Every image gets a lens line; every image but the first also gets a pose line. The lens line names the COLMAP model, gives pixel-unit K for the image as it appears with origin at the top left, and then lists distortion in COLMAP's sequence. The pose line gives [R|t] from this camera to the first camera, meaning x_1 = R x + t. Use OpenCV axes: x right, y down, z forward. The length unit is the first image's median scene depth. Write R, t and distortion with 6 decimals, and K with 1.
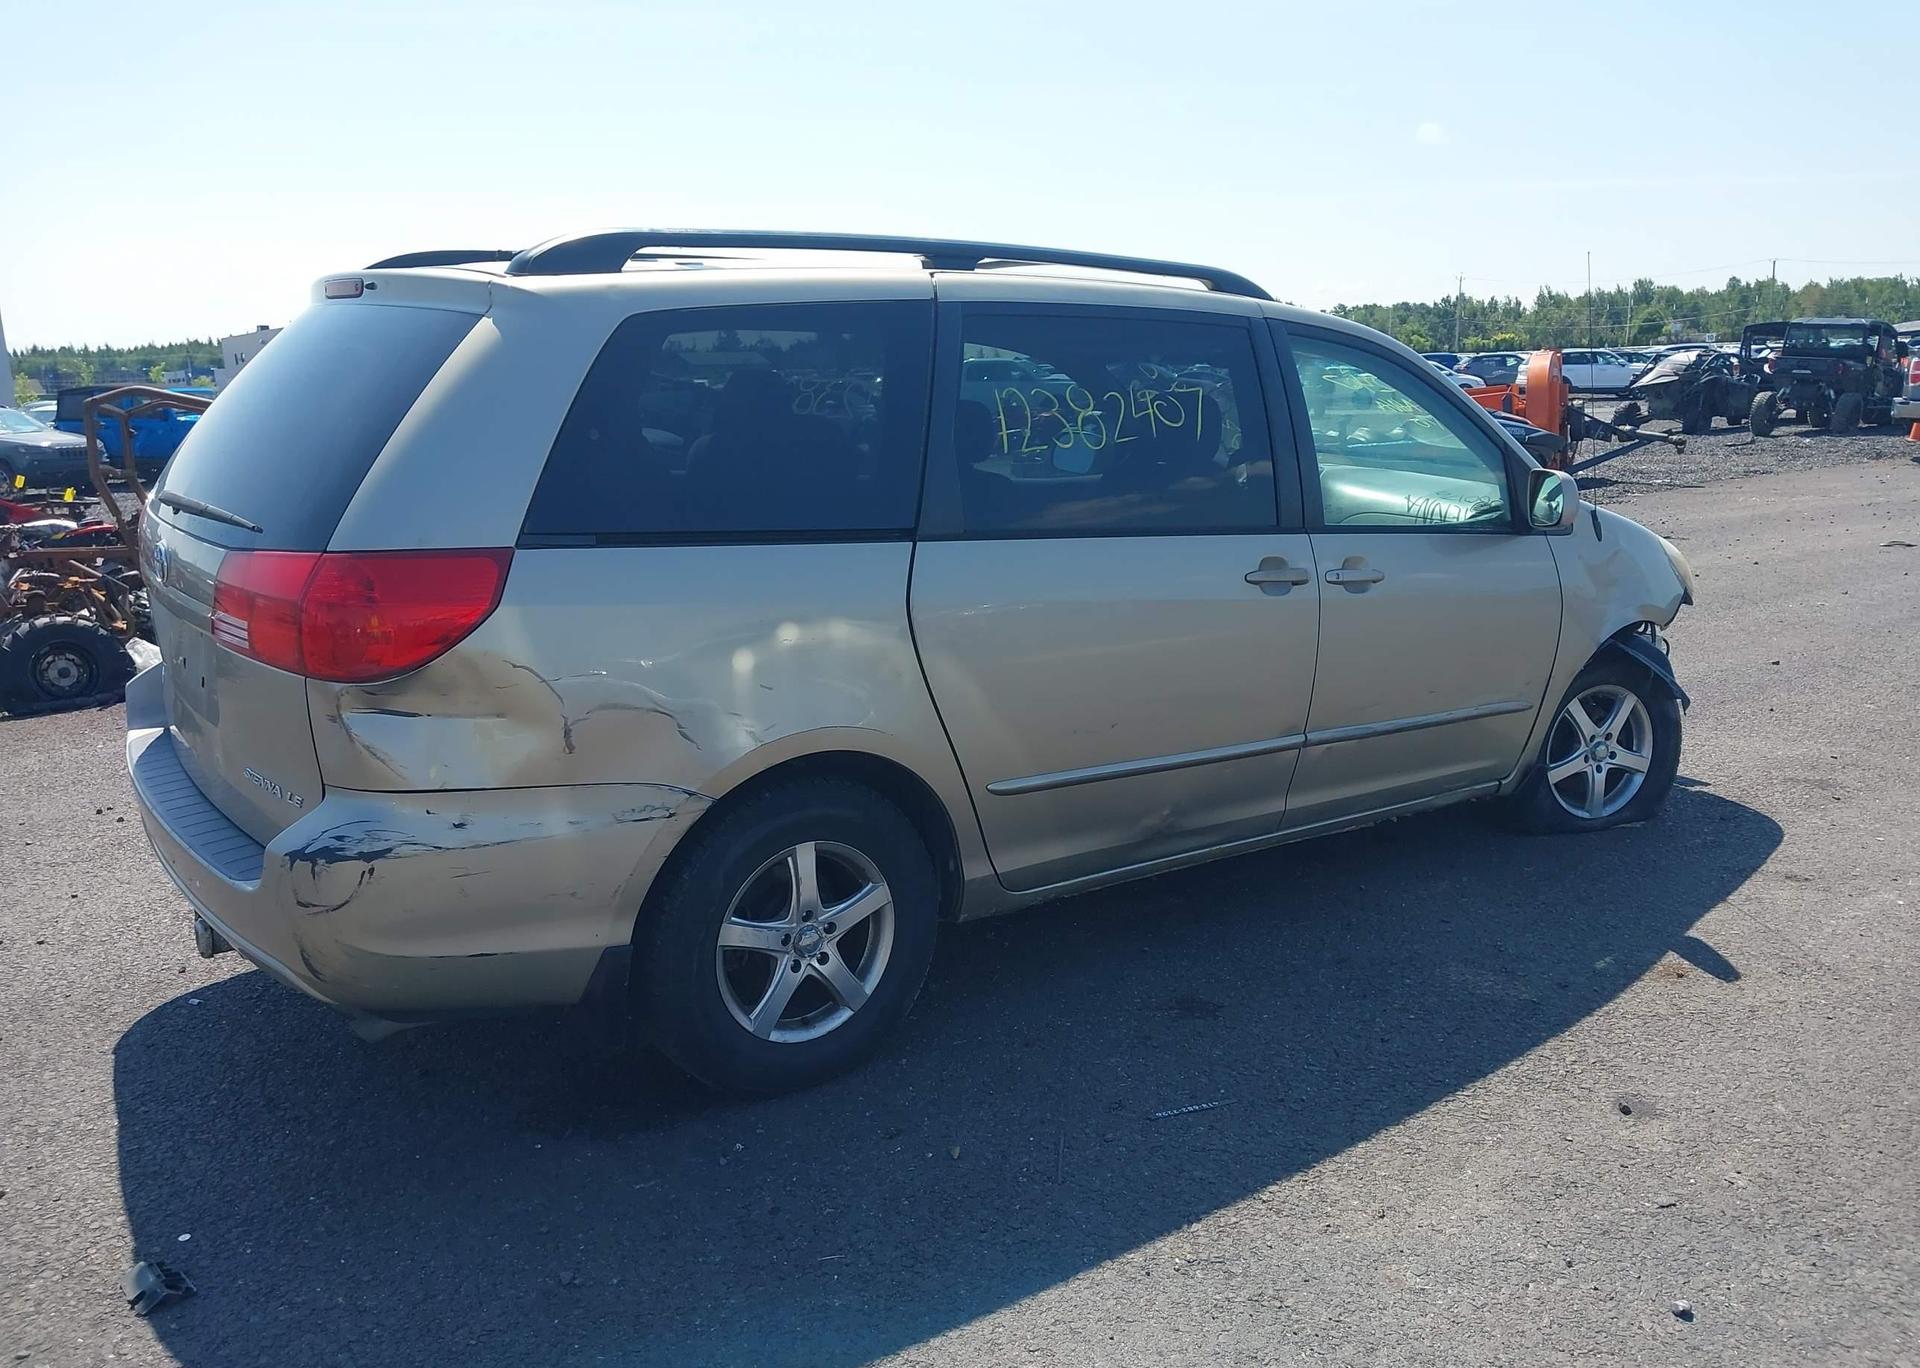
lens RADIAL K [[1481.2, 0, 929.9], [0, 1481.2, 776.6], [0, 0, 1]] dist [0.046931, -0.047431]
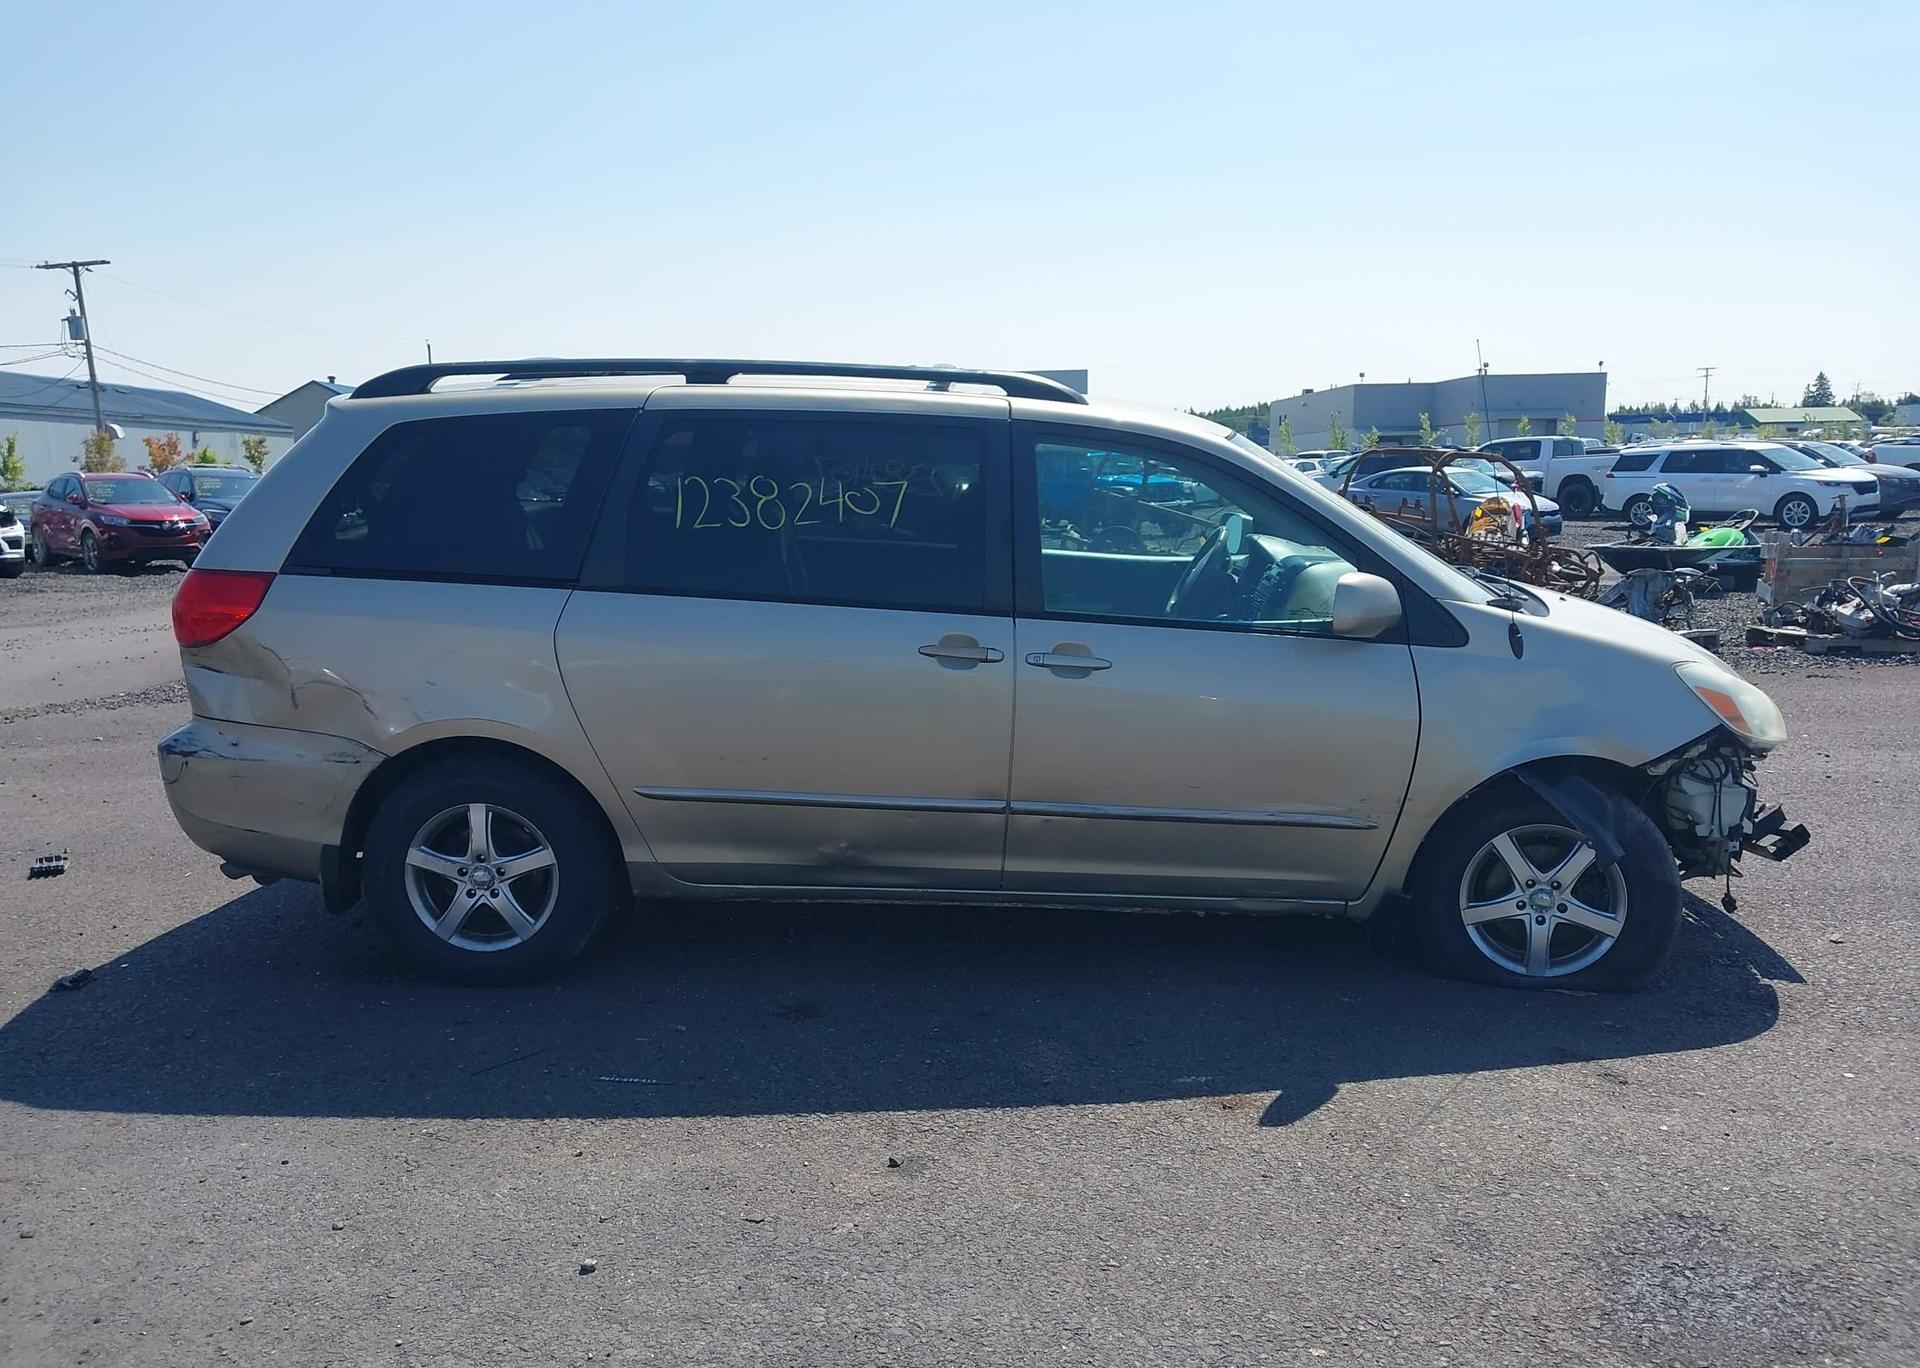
lens RADIAL K [[1529.0, 0, 950.4], [0, 1529.0, 729.9], [0, 0, 1]] dist [0.068488, -0.113234]
pose [[0.796526, 0.119983, -0.592579, 1.030906], [-0.163054, 0.986425, -0.019446, -0.061001], [0.582202, 0.112112, 0.805278, 0.105485]]
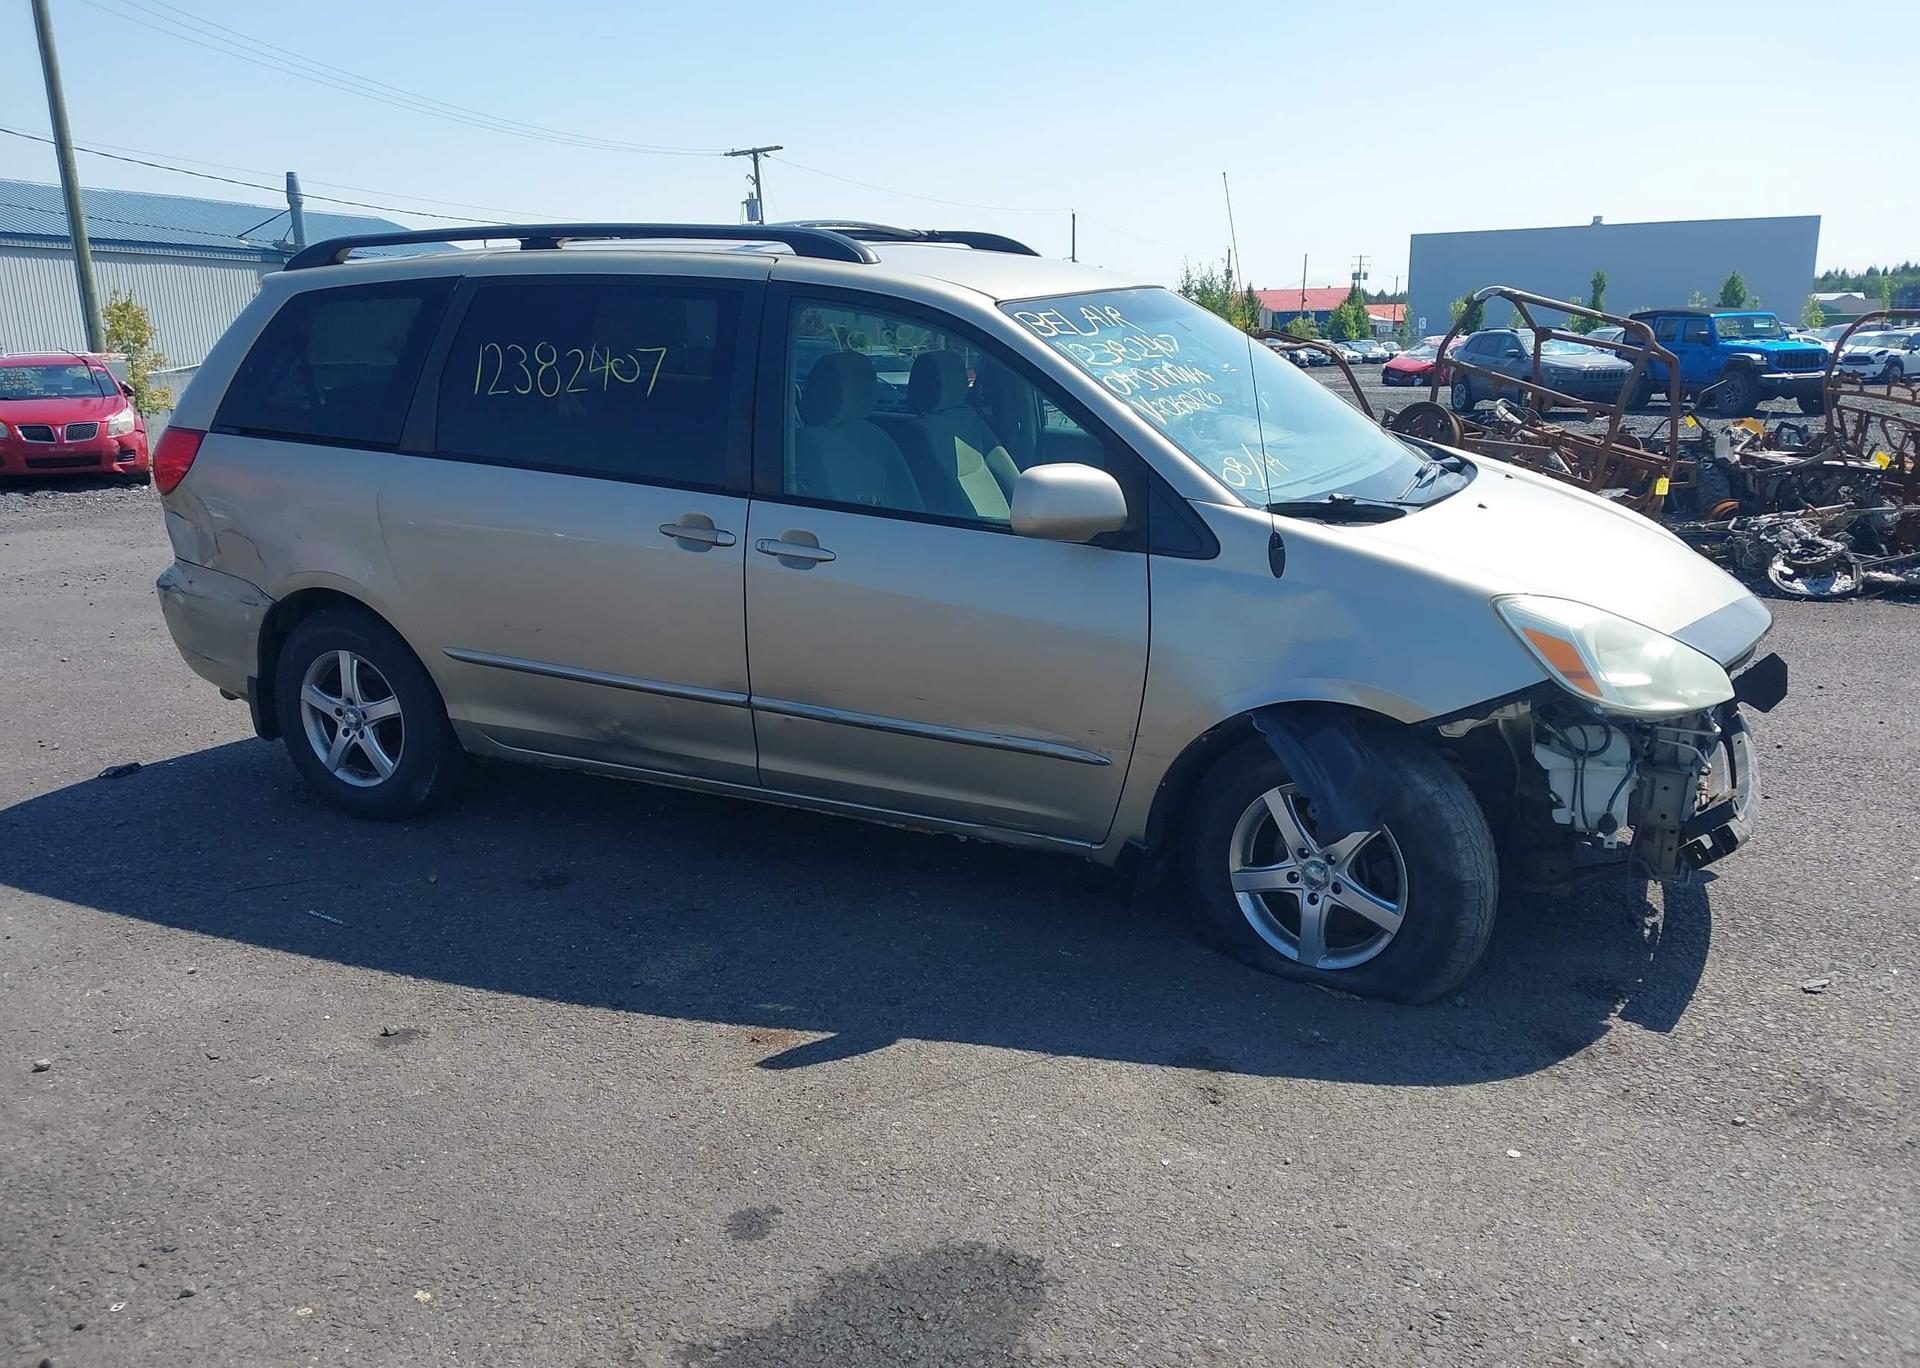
lens RADIAL K [[1481.2, 0, 929.9], [0, 1481.2, 776.6], [0, 0, 1]] dist [0.046931, -0.047431]
pose [[0.479258, 0.261601, -0.837781, 1.403230], [-0.227538, 0.958944, 0.169270, -0.208805], [0.847666, 0.109503, 0.519106, 0.698661]]
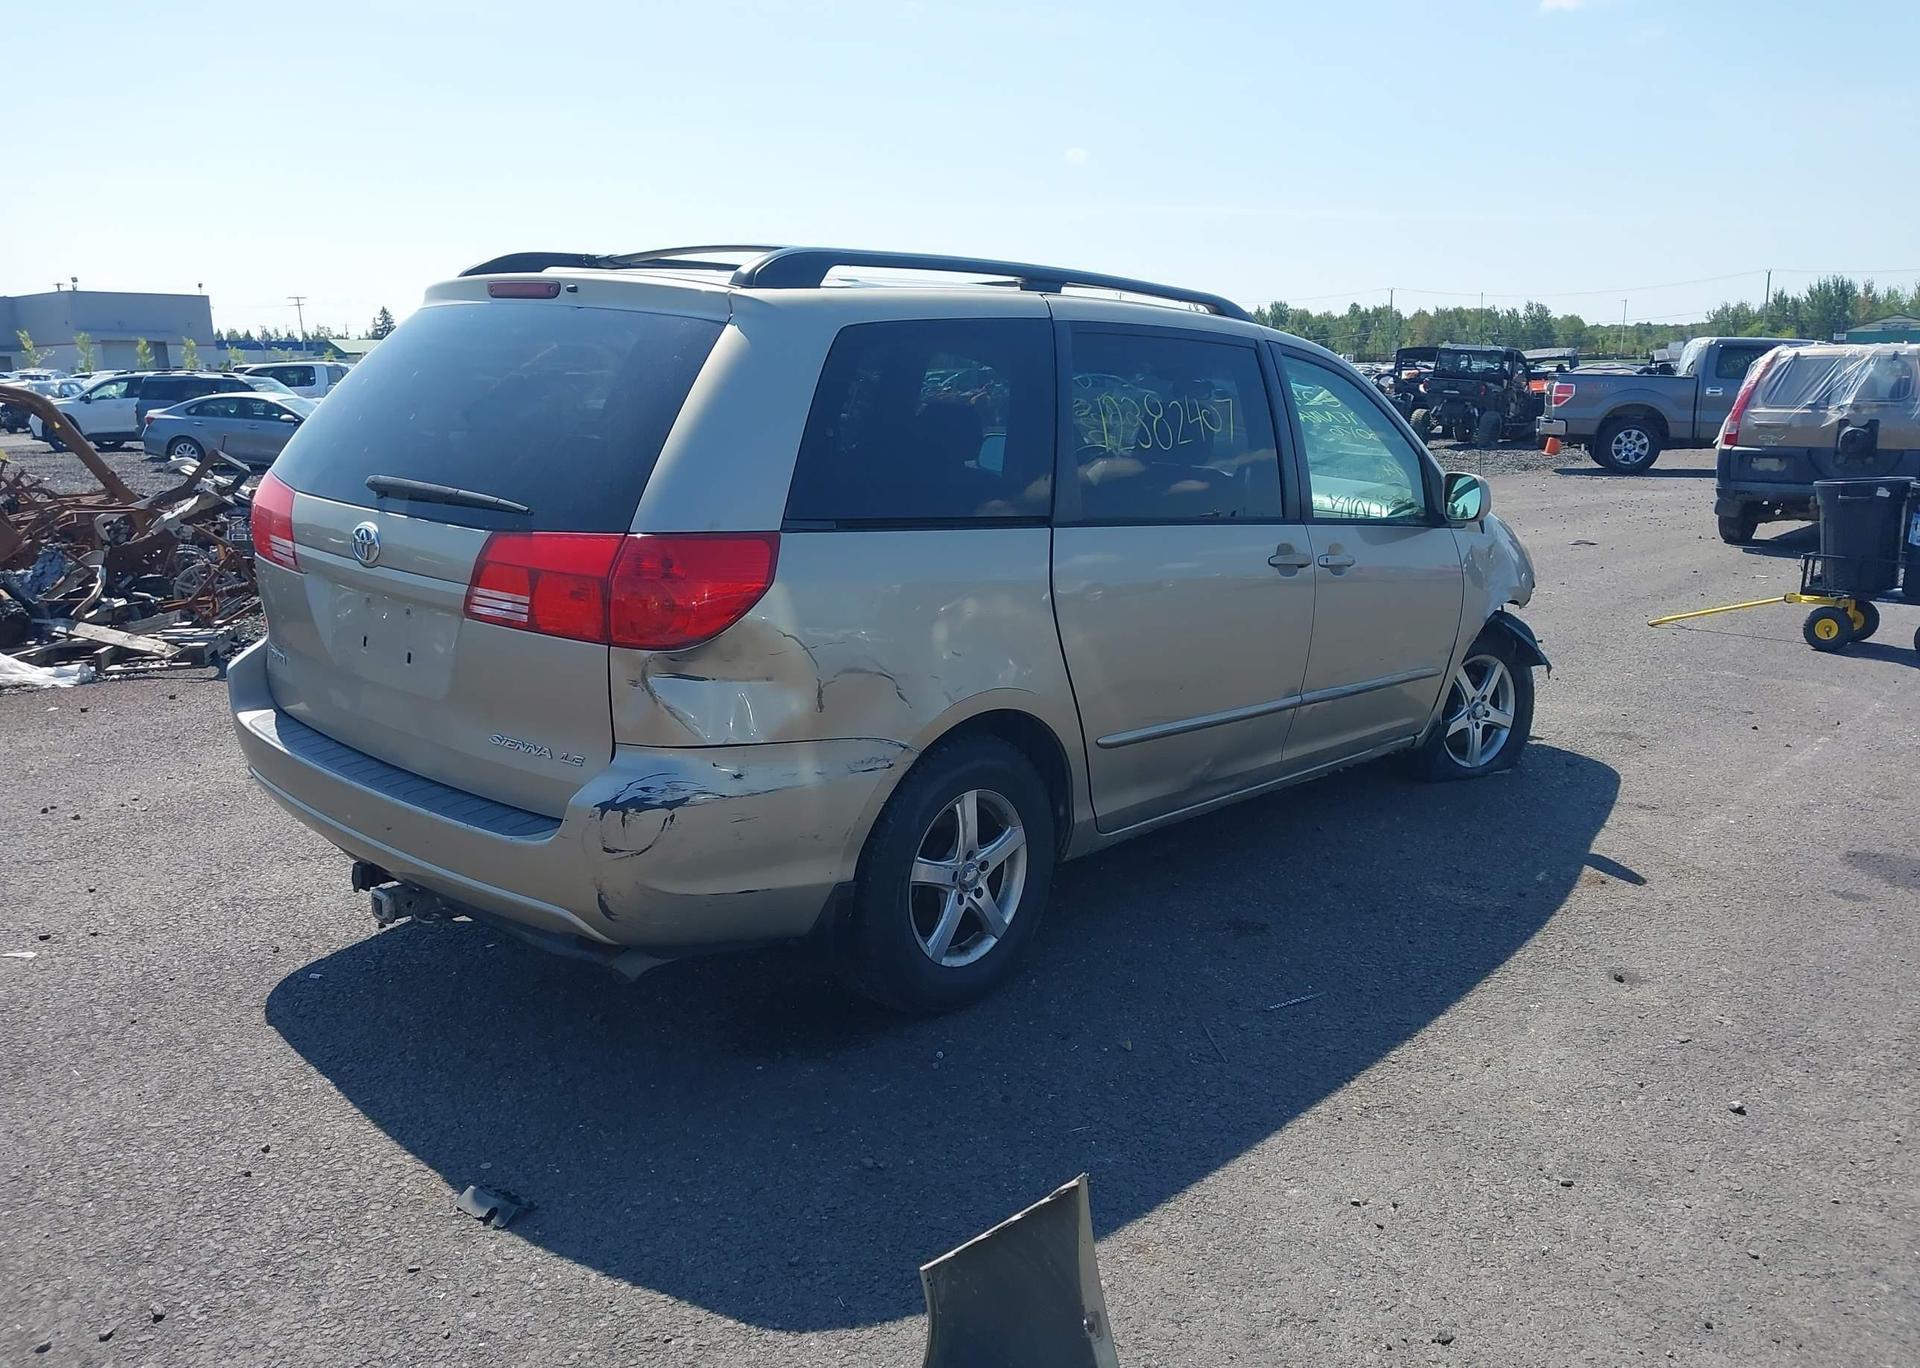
lens RADIAL K [[1481.2, 0, 929.9], [0, 1481.2, 776.6], [0, 0, 1]] dist [0.046931, -0.047431]
pose [[0.977896, -0.030680, 0.206827, -0.333692], [0.030875, 0.999521, 0.002287, 0.028731], [-0.206798, 0.004150, 0.978375, -0.106150]]
